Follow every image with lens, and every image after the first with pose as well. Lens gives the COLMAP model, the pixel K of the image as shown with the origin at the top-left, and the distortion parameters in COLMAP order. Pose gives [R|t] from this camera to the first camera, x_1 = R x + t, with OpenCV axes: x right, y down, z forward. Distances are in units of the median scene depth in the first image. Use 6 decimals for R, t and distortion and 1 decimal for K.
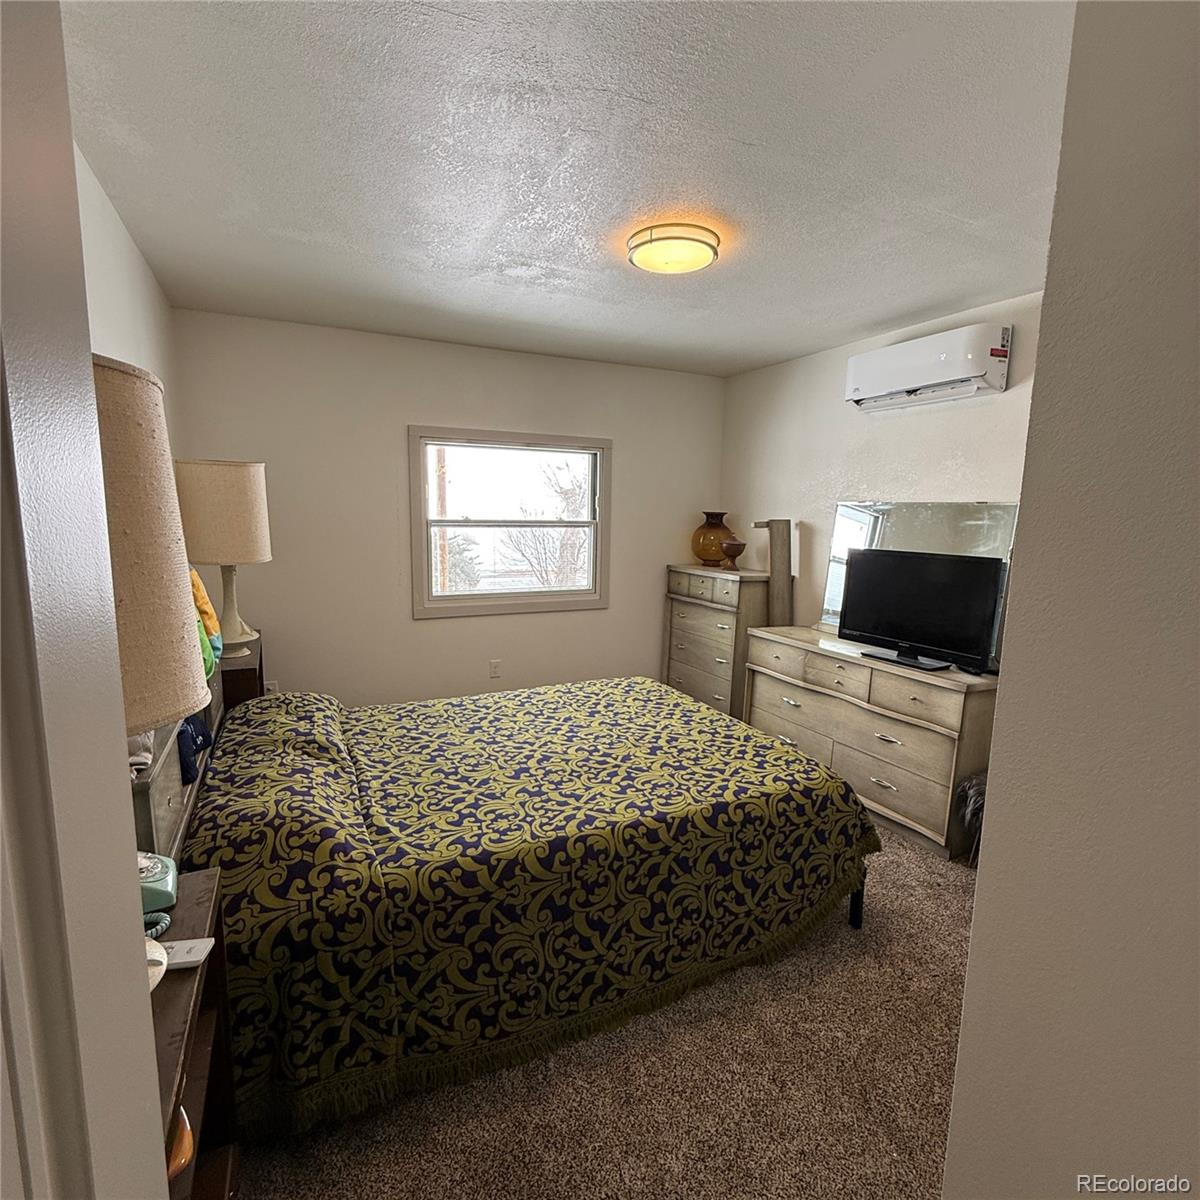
lens RADIAL K [[639.0, 0, 600.0], [0, 639.0, 600.0], [0, 0, 1]] dist [0.002391, 0.000056]
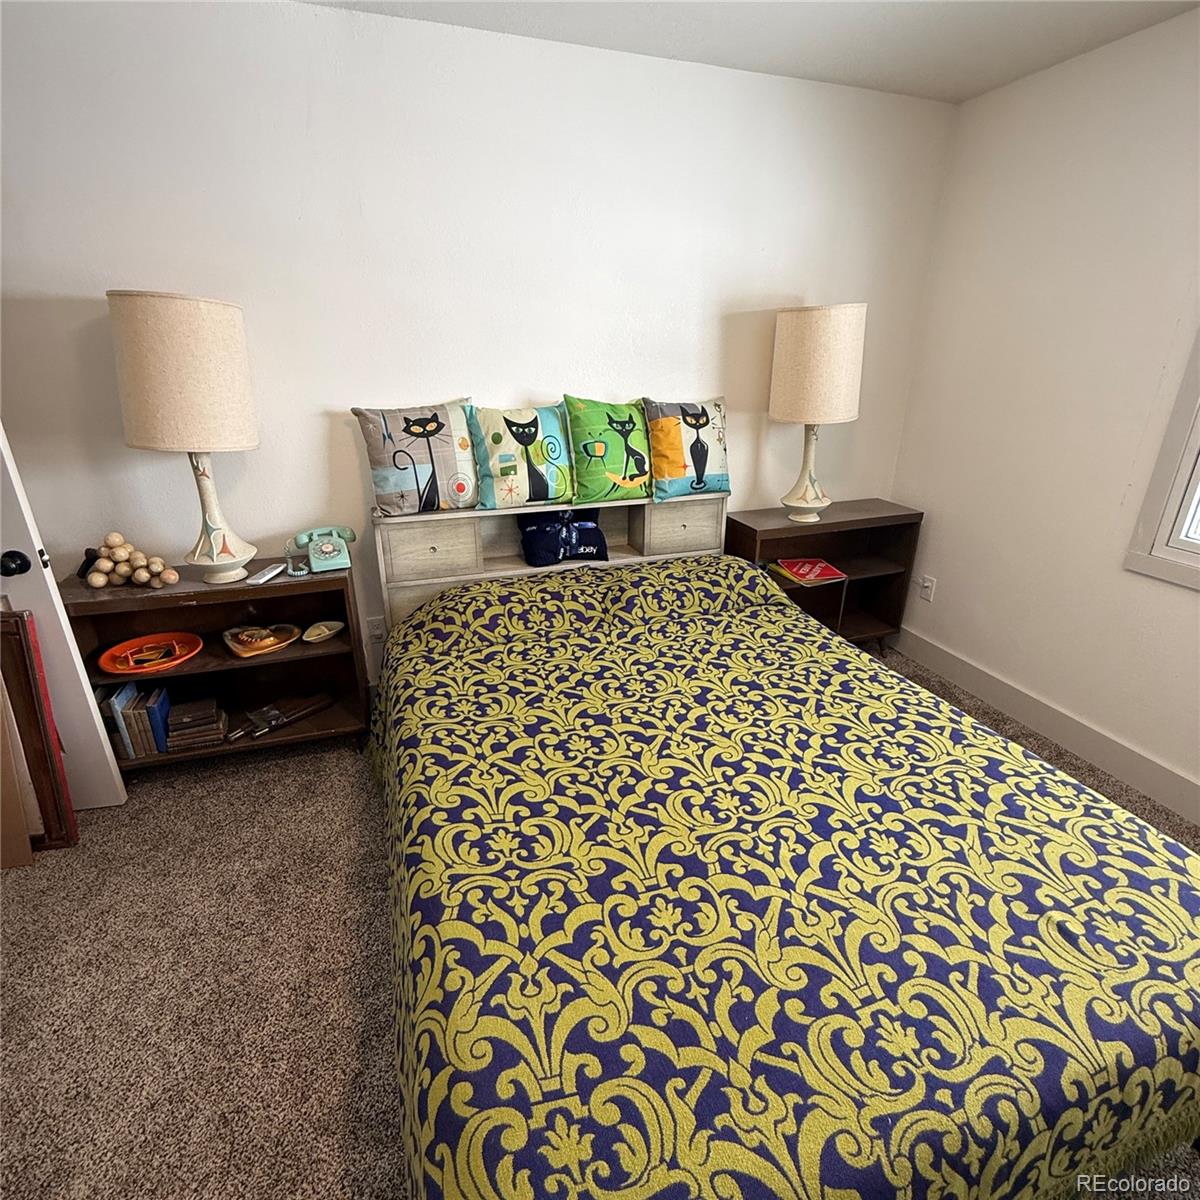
lens RADIAL K [[639.0, 0, 600.0], [0, 639.0, 600.0], [0, 0, 1]] dist [0.002391, 0.000056]
pose [[-0.121503, 0.355424, -0.926774, 0.489752], [-0.149758, 0.916440, 0.371094, -0.137092], [0.981229, 0.183881, -0.058123, 0.917116]]
